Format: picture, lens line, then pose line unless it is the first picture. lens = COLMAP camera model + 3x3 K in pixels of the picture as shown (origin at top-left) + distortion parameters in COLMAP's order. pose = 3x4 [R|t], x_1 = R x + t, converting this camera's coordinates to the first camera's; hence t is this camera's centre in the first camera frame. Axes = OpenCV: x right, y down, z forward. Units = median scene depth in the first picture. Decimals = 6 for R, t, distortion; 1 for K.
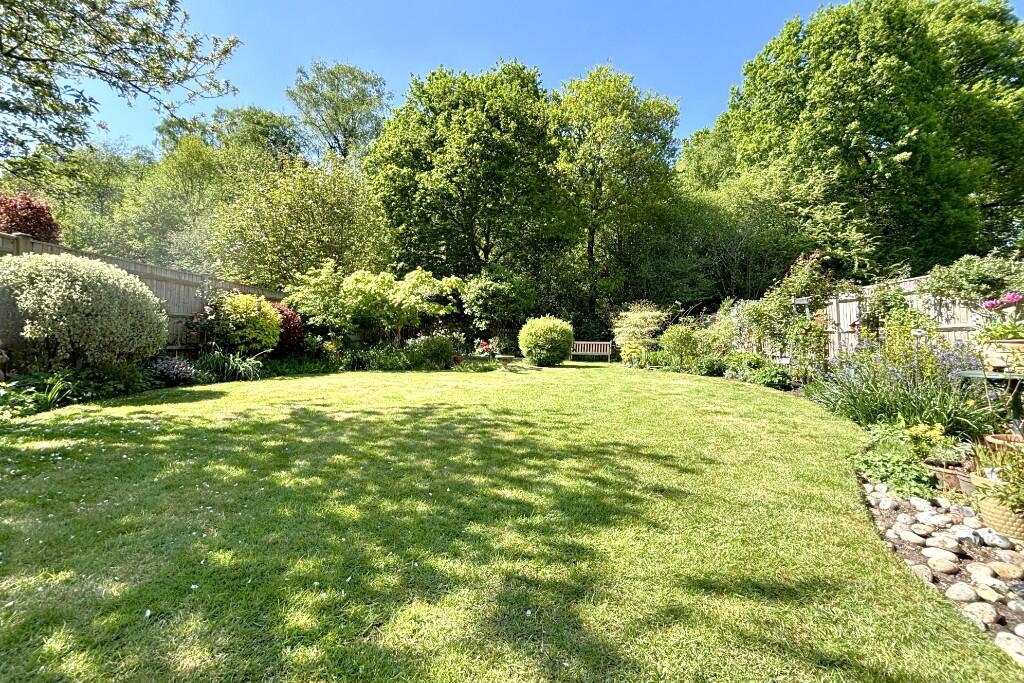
lens RADIAL K [[422.7, 0, 513.6], [0, 422.7, 320.2], [0, 0, 1]] dist [0.012496, -0.000233]
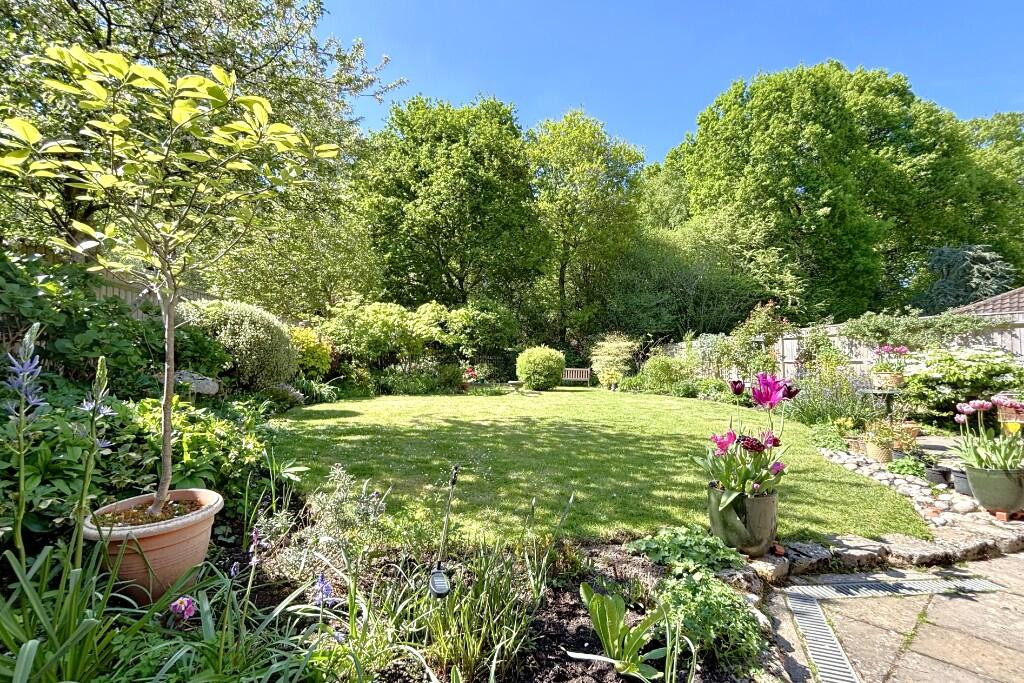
lens RADIAL K [[452.8, 0, 512.0], [0, 452.8, 341.5], [0, 0, 1]] dist [-0.001497, 0.020339]
pose [[0.990083, 0.010008, 0.140127, -0.121707], [-0.009393, 0.999943, -0.005050, -0.010516], [-0.140169, 0.003683, 0.990121, -0.123803]]
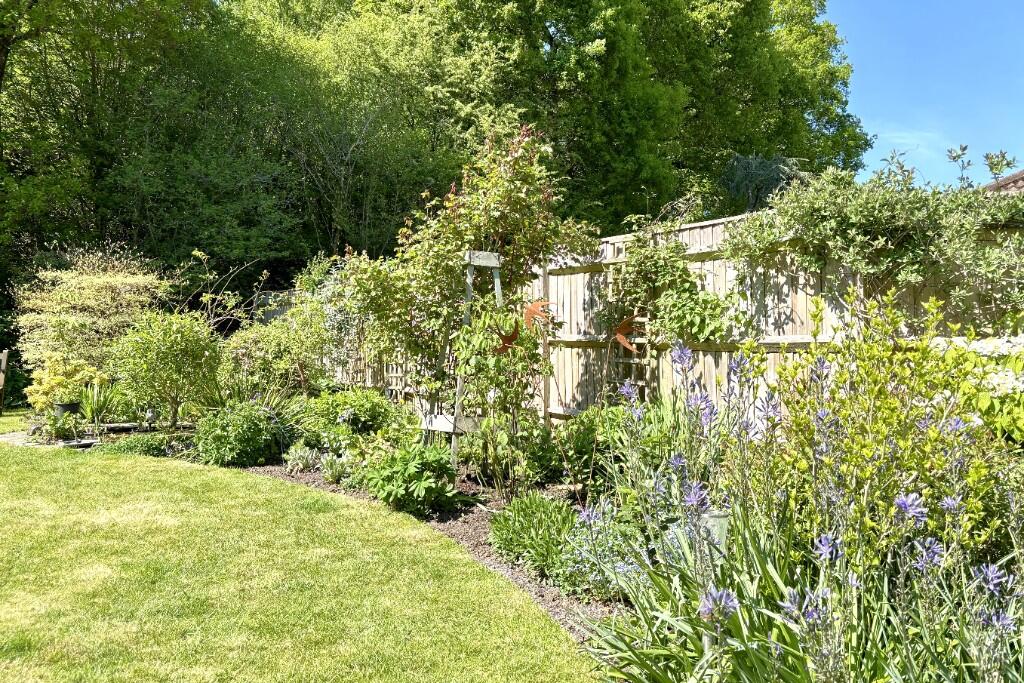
lens RADIAL K [[786.6, 0, 537.4], [0, 786.6, 338.1], [0, 0, 1]] dist [0.043651, 0.000035]
pose [[0.749572, 0.025012, 0.661450, 0.117109], [-0.051598, 0.998453, 0.020716, 0.003169], [-0.659908, -0.049658, 0.749703, 0.204480]]
